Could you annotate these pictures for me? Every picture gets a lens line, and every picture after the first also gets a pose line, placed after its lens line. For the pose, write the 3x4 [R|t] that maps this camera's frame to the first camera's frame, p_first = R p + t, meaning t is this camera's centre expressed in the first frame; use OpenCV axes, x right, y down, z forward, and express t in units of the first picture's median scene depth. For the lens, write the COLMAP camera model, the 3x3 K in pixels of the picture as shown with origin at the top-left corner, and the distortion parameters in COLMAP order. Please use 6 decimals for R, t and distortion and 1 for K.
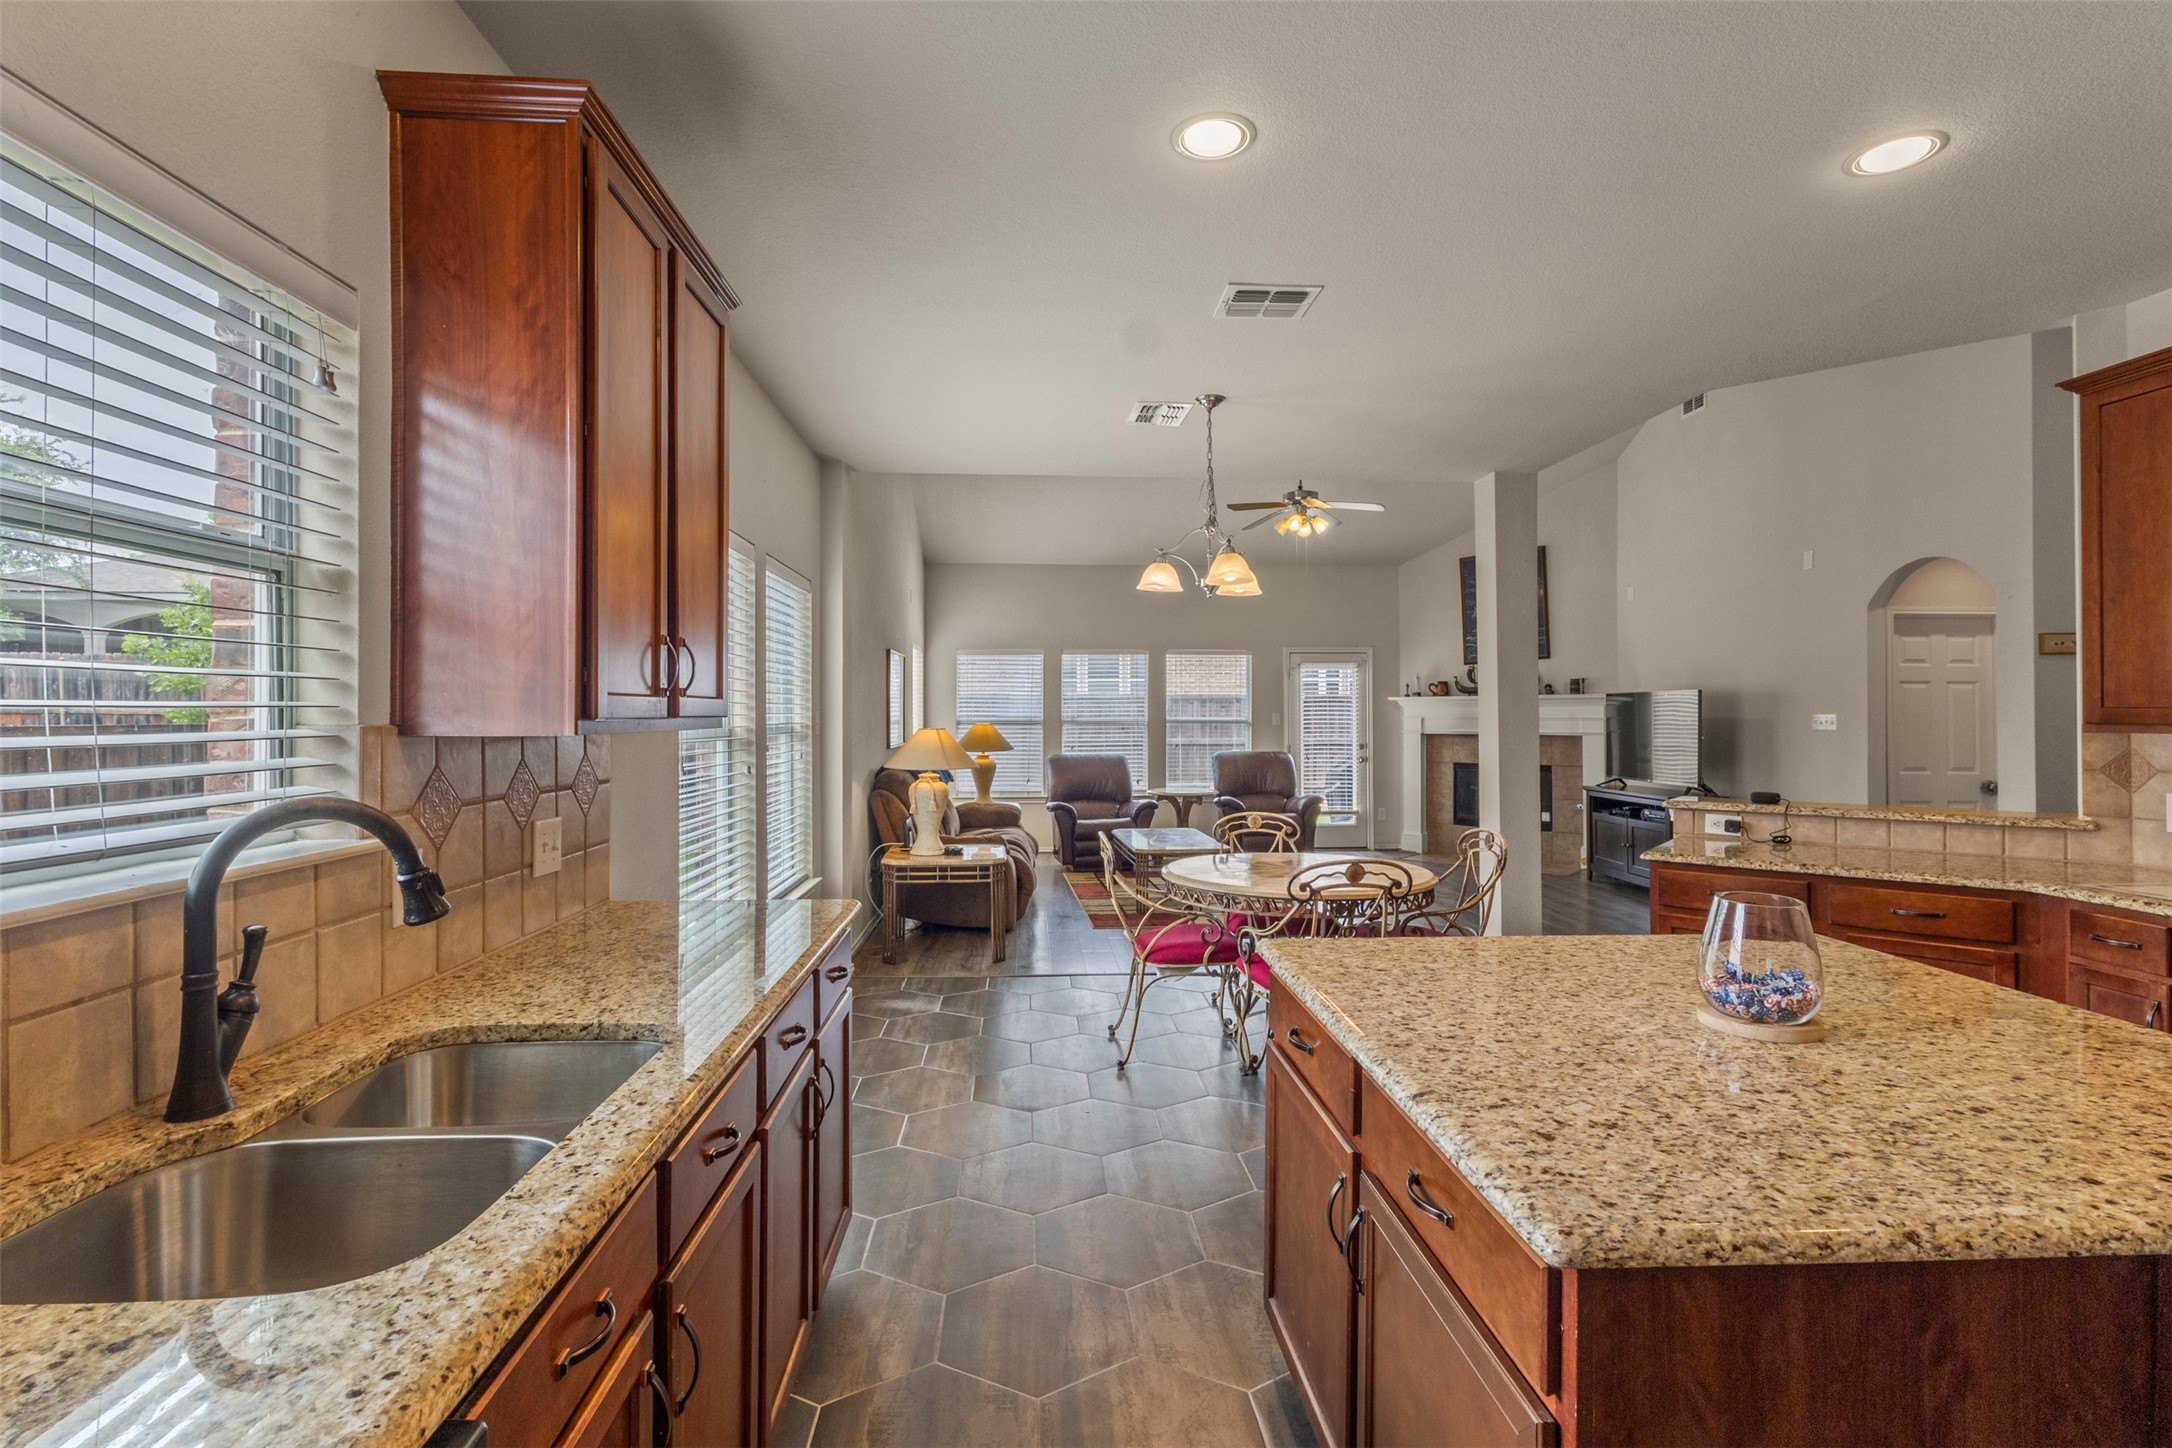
lens RADIAL K [[1006.3, 0, 1066.6], [0, 1006.3, 708.7], [0, 0, 1]] dist [0.010132, 0.000078]
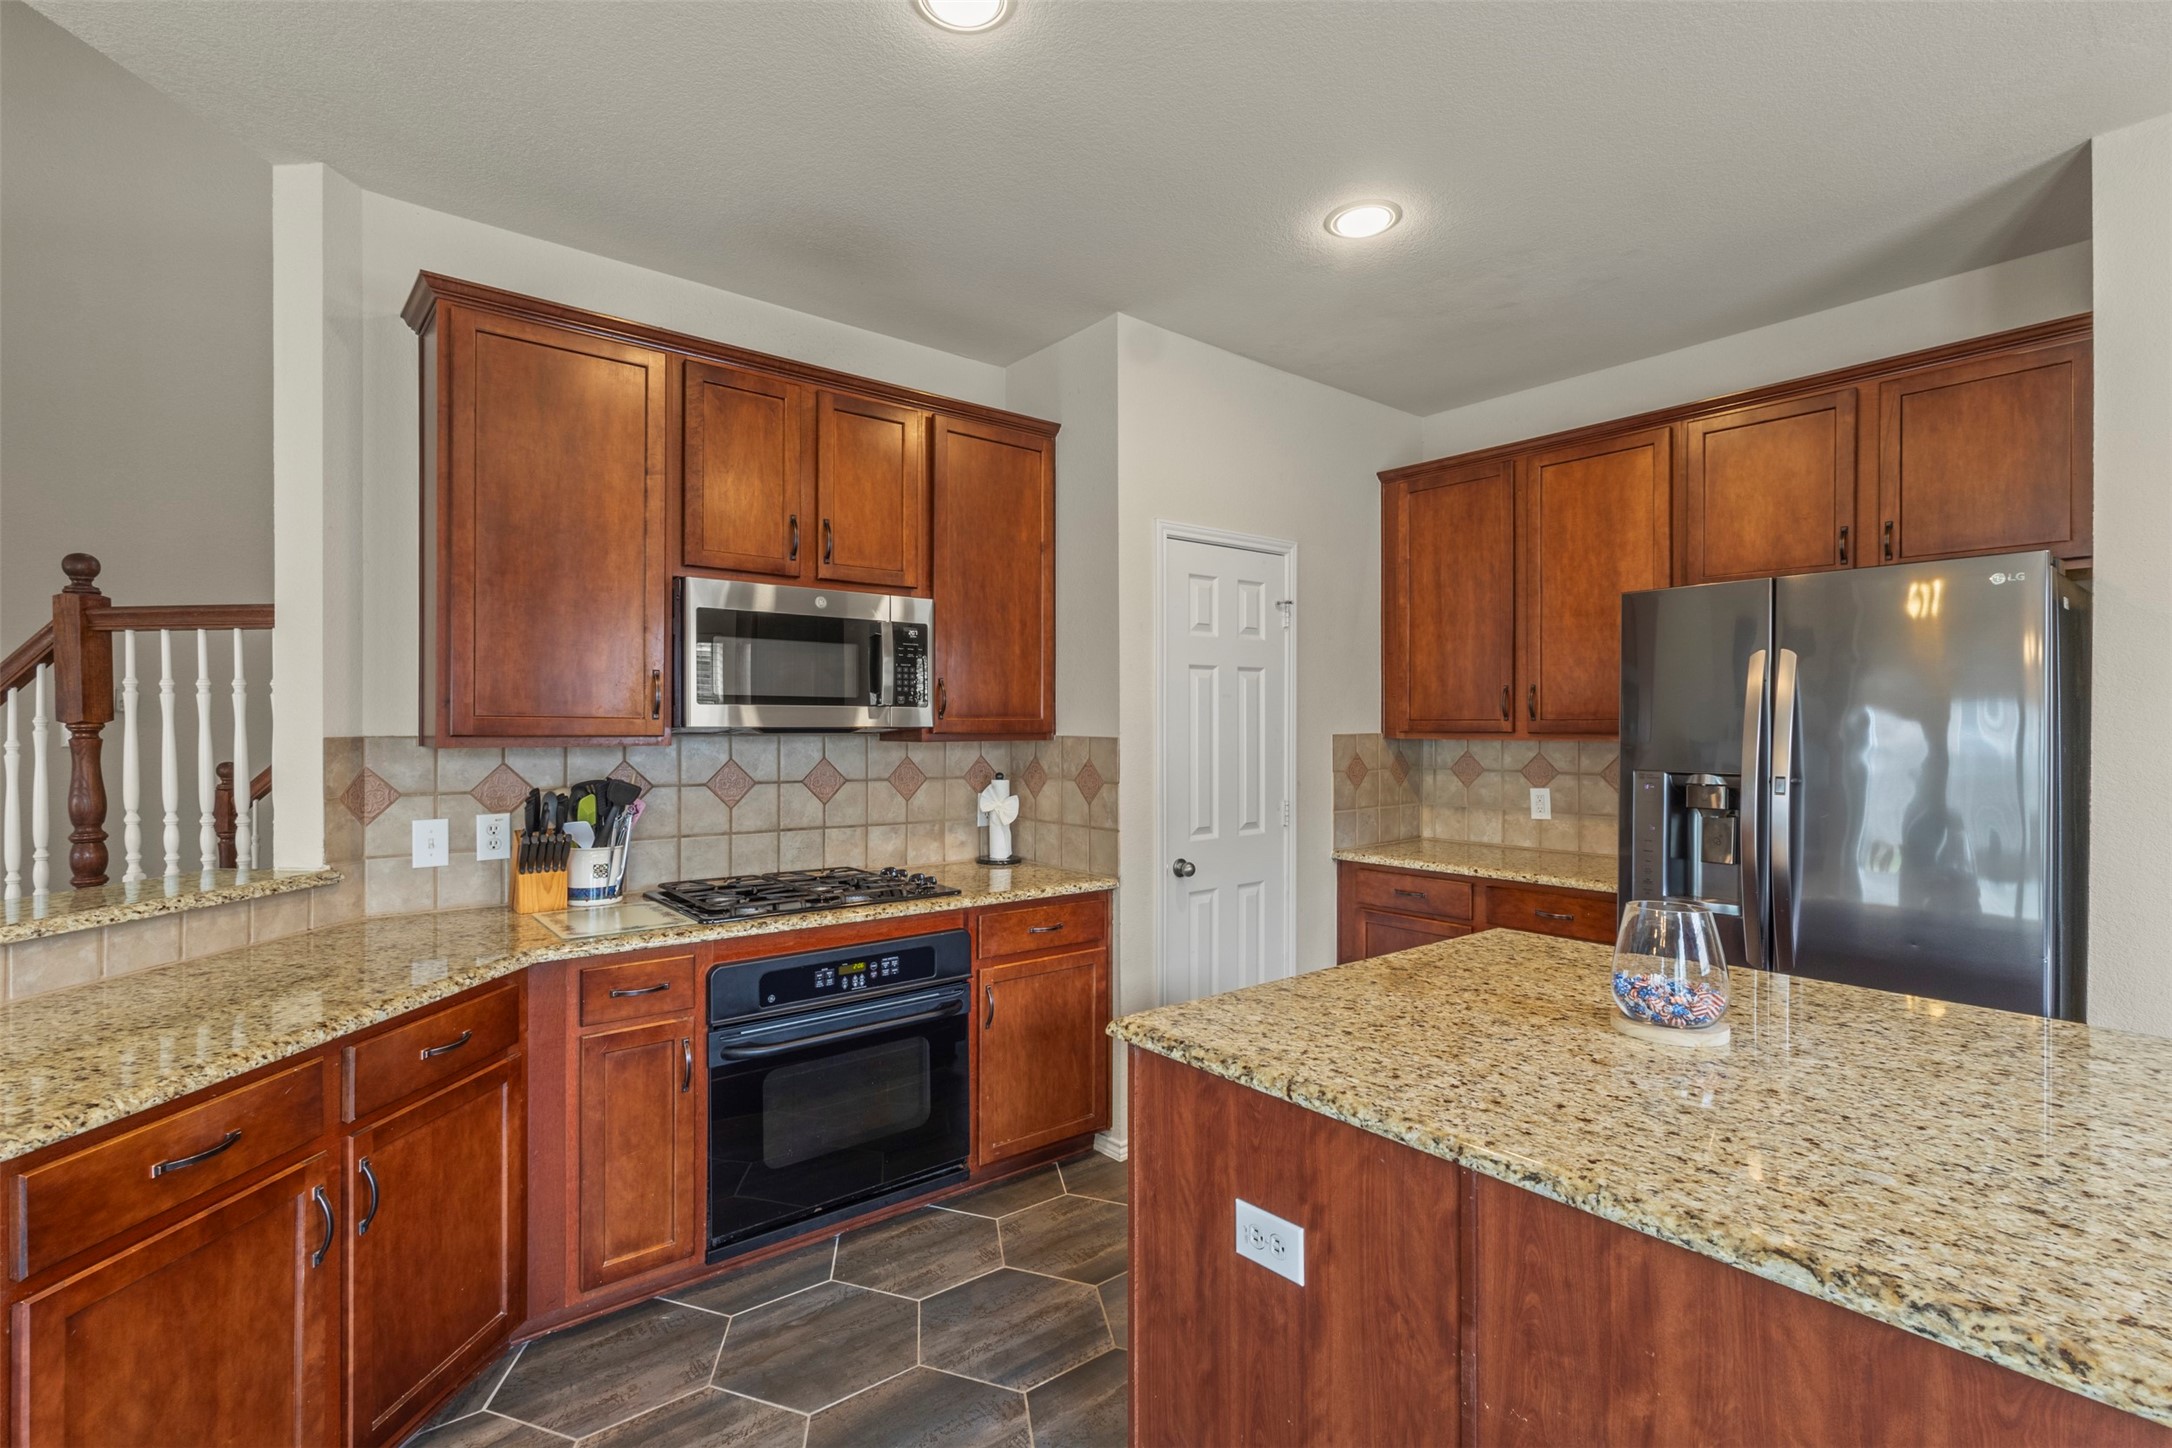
lens RADIAL K [[996.8, 0, 1087.4], [0, 996.8, 728.1], [0, 0, 1]] dist [0.000227, 0.000451]
pose [[-0.601871, -0.000462, 0.798593, 0.092606], [-0.008638, 0.999945, -0.005932, 0.006939], [-0.798547, -0.010468, -0.601842, 0.823059]]
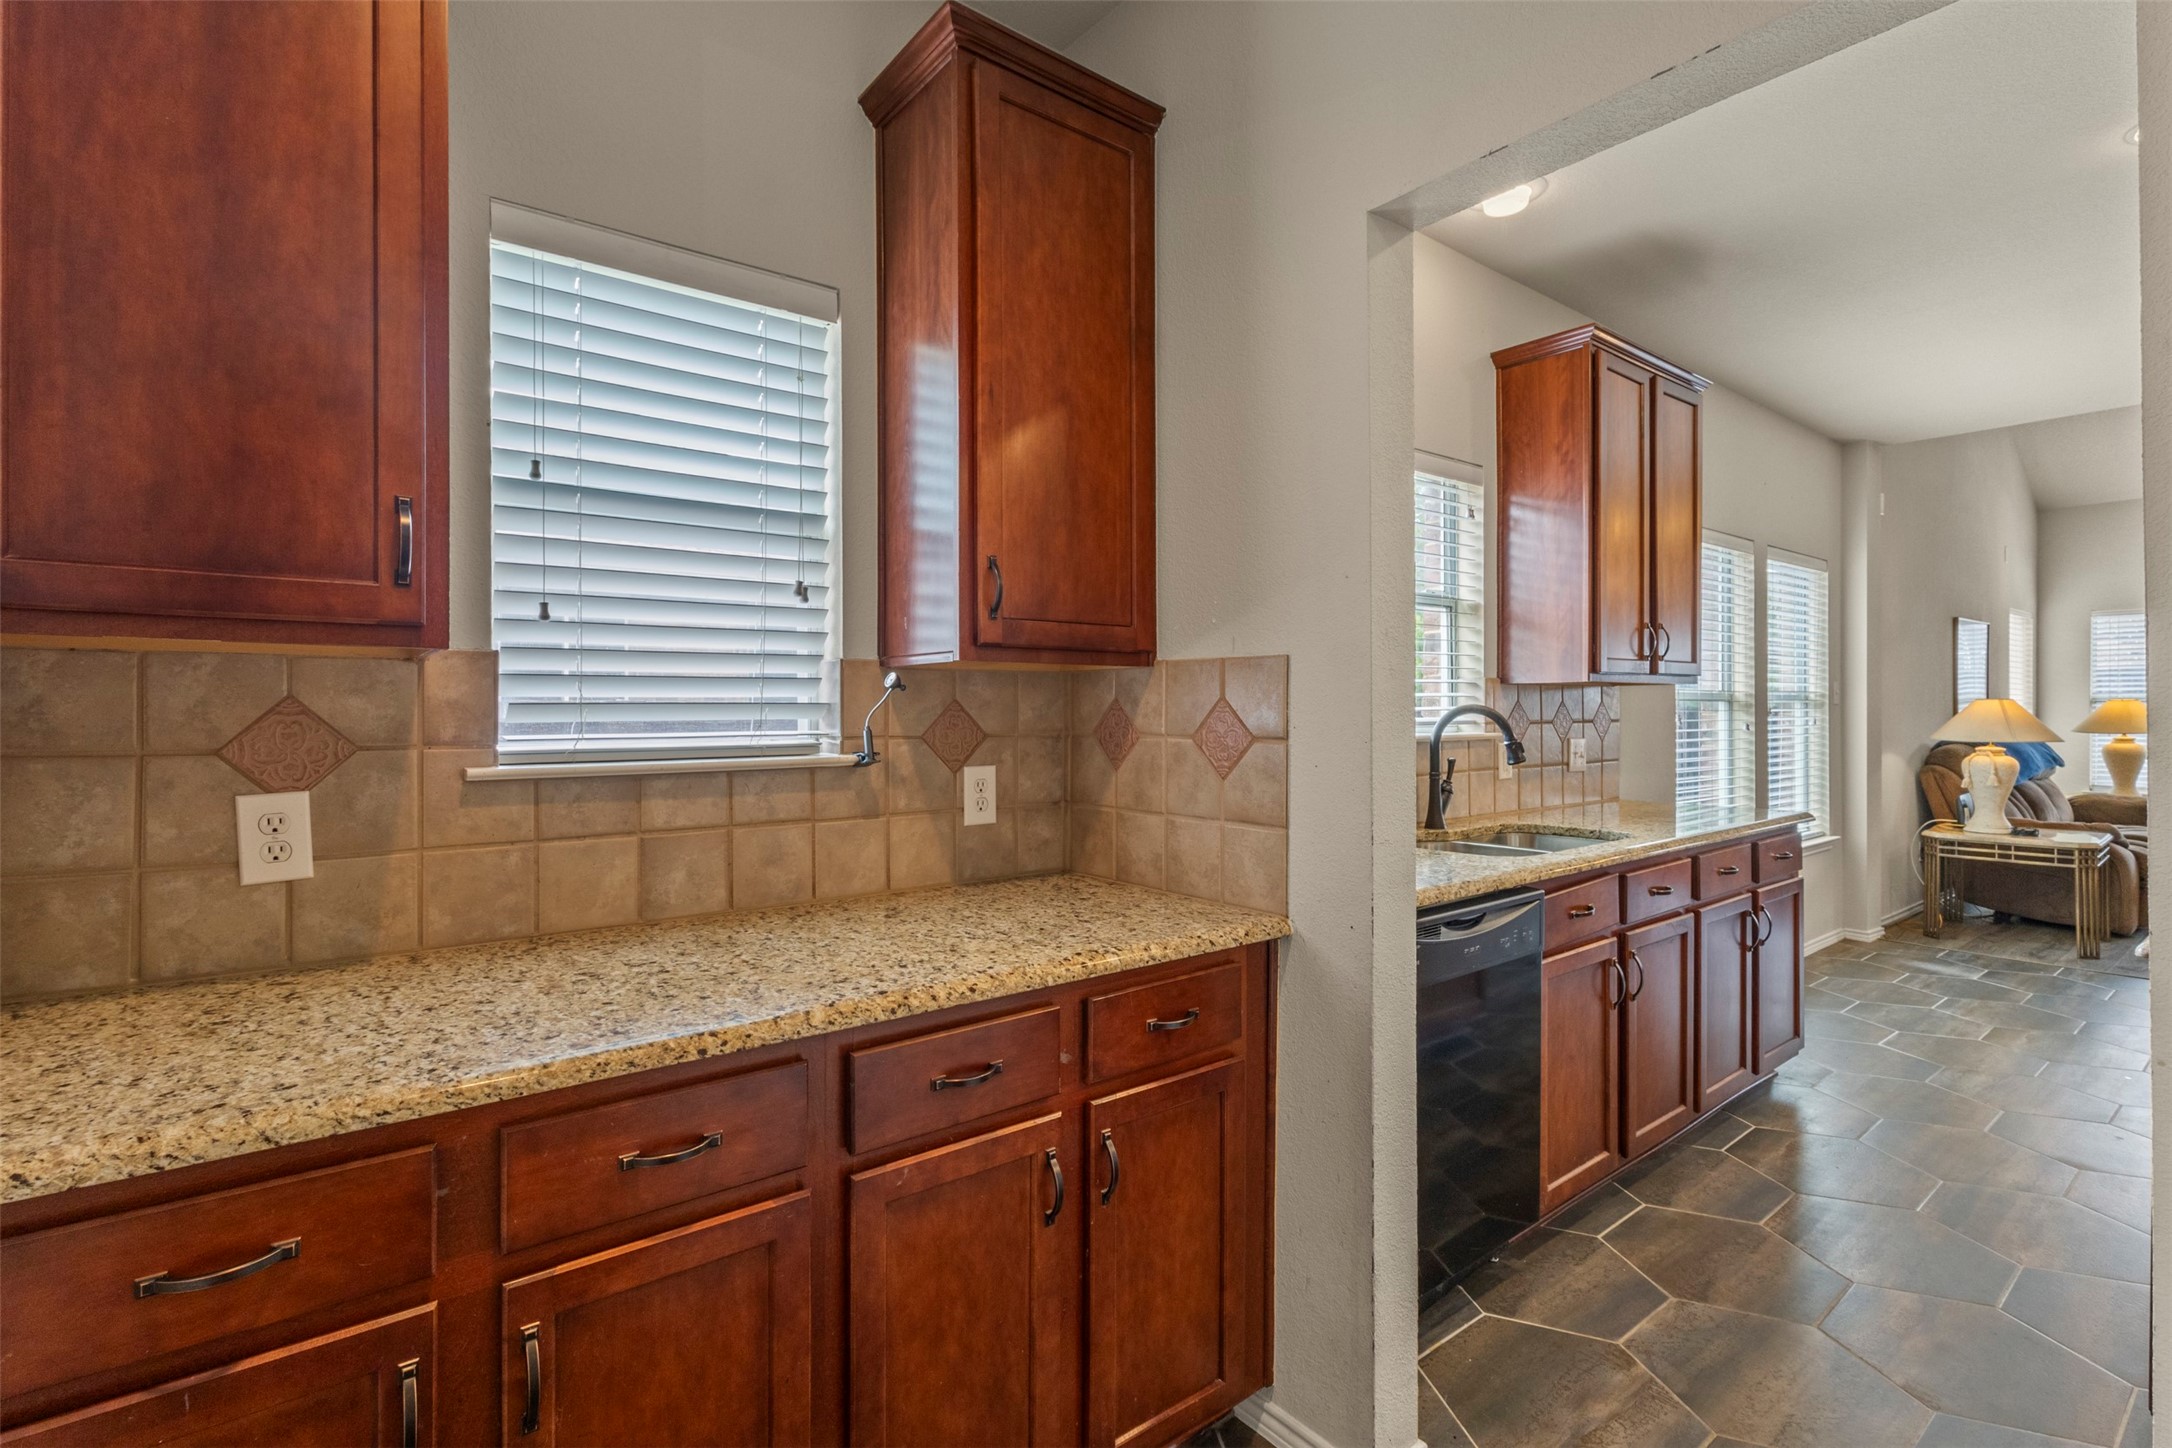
lens RADIAL K [[1006.2, 0, 1093.2], [0, 1006.2, 722.6], [0, 0, 1]] dist [0.003497, -0.001065]
pose [[0.587811, 0.005572, -0.808979, 0.196339], [0.011524, 0.999817, 0.015259, 0.026829], [0.808916, -0.018292, 0.587639, -0.339671]]
